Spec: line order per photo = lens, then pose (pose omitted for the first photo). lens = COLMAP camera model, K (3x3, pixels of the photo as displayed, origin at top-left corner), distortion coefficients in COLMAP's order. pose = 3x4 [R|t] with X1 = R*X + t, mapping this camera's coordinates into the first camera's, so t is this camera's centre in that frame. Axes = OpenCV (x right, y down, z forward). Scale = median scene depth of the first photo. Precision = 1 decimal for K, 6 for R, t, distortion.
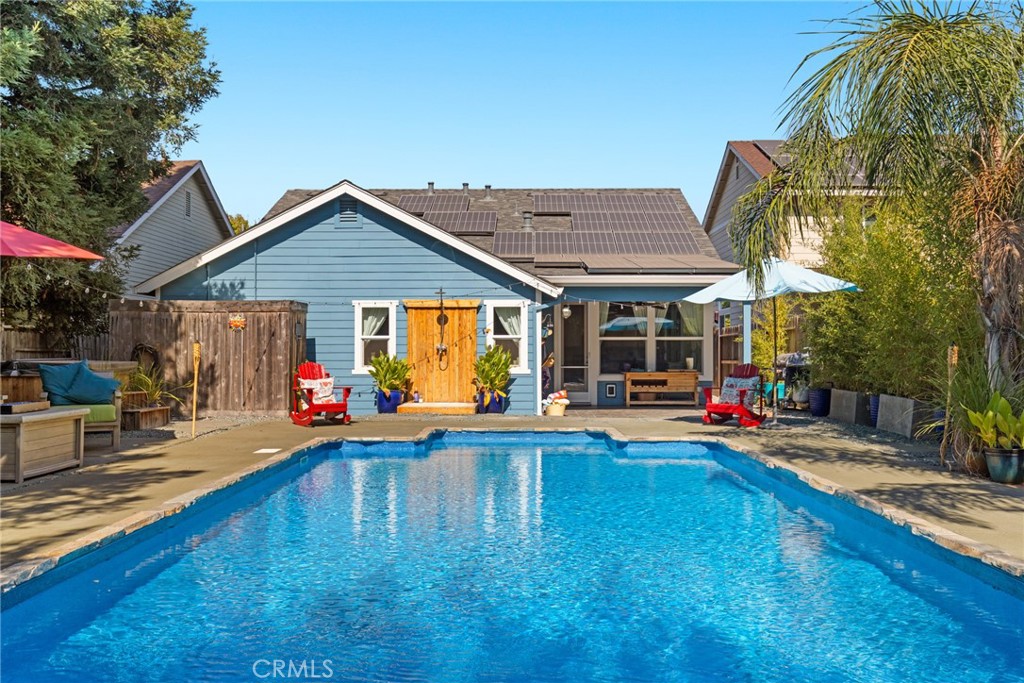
lens RADIAL K [[862.0, 0, 511.9], [0, 862.0, 346.4], [0, 0, 1]] dist [0.002365, -0.004338]
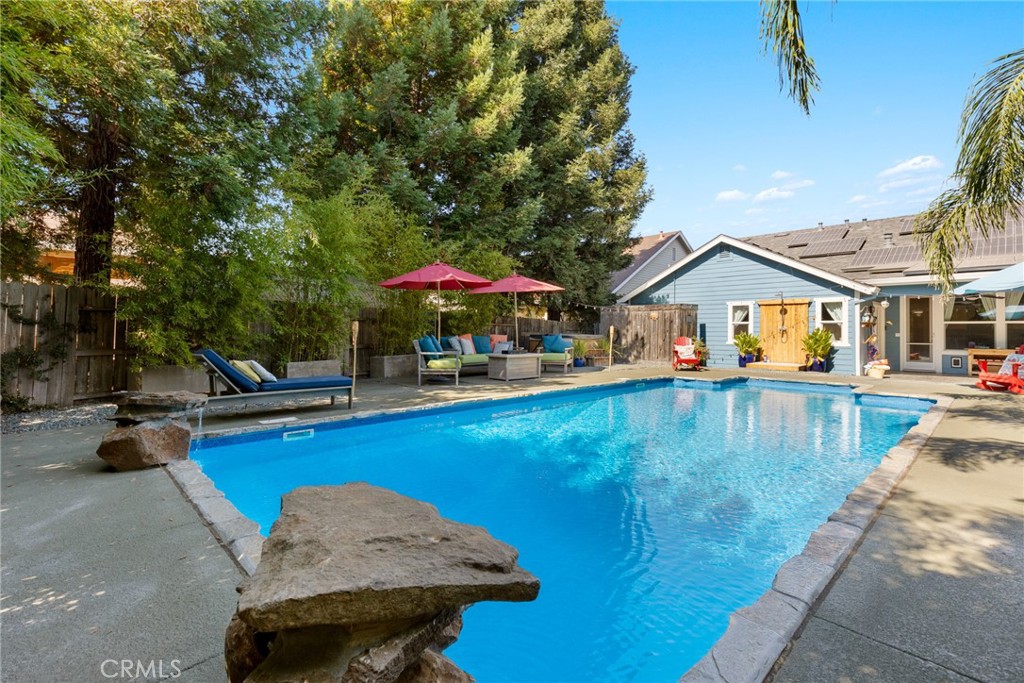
lens RADIAL K [[467.2, 0, 509.0], [0, 467.2, 323.2], [0, 0, 1]] dist [0.005069, 0.000297]
pose [[0.692468, -0.006974, -0.721415, 0.196175], [-0.001529, 0.999937, -0.011134, 0.001158], [0.721447, 0.008813, 0.692414, 0.021033]]
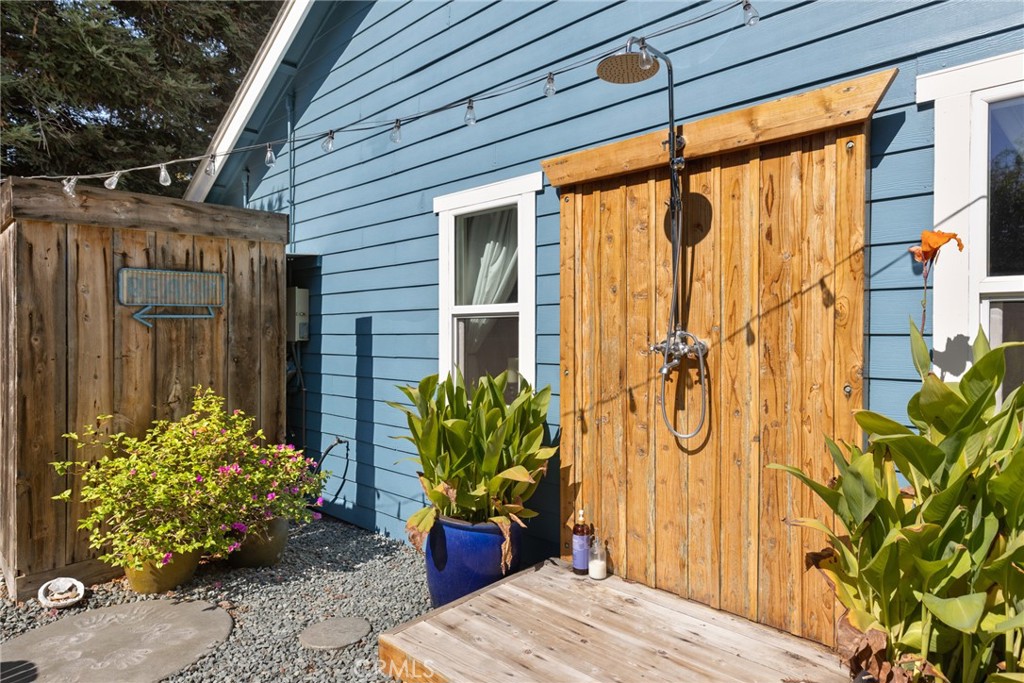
lens RADIAL K [[596.0, 0, 513.4], [0, 596.0, 336.9], [0, 0, 1]] dist [0.002329, 0.000114]
pose [[0.736701, 0.002652, -0.676213, -0.010909], [0.008687, 0.999873, 0.013386, -0.003863], [0.676162, -0.015736, 0.736585, 0.858934]]
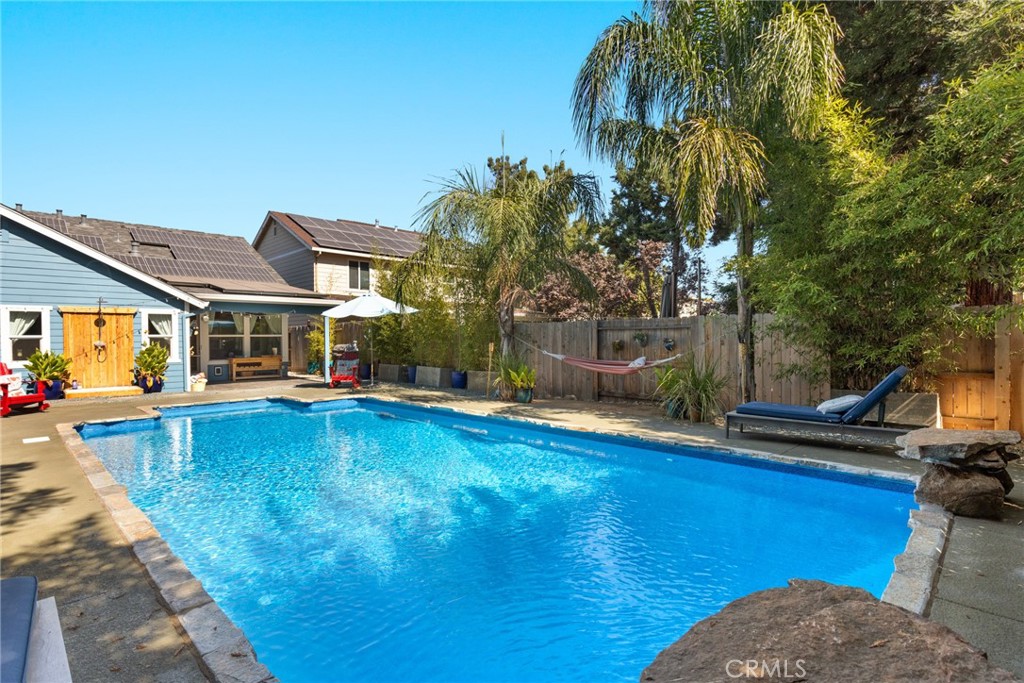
lens RADIAL K [[508.2, 0, 506.4], [0, 508.2, 340.5], [0, 0, 1]] dist [0.006004, 0.000648]
pose [[0.703098, -0.009962, 0.711024, -0.195037], [0.003641, 0.999939, 0.010409, -0.010202], [-0.711084, -0.004730, 0.703091, 0.041371]]
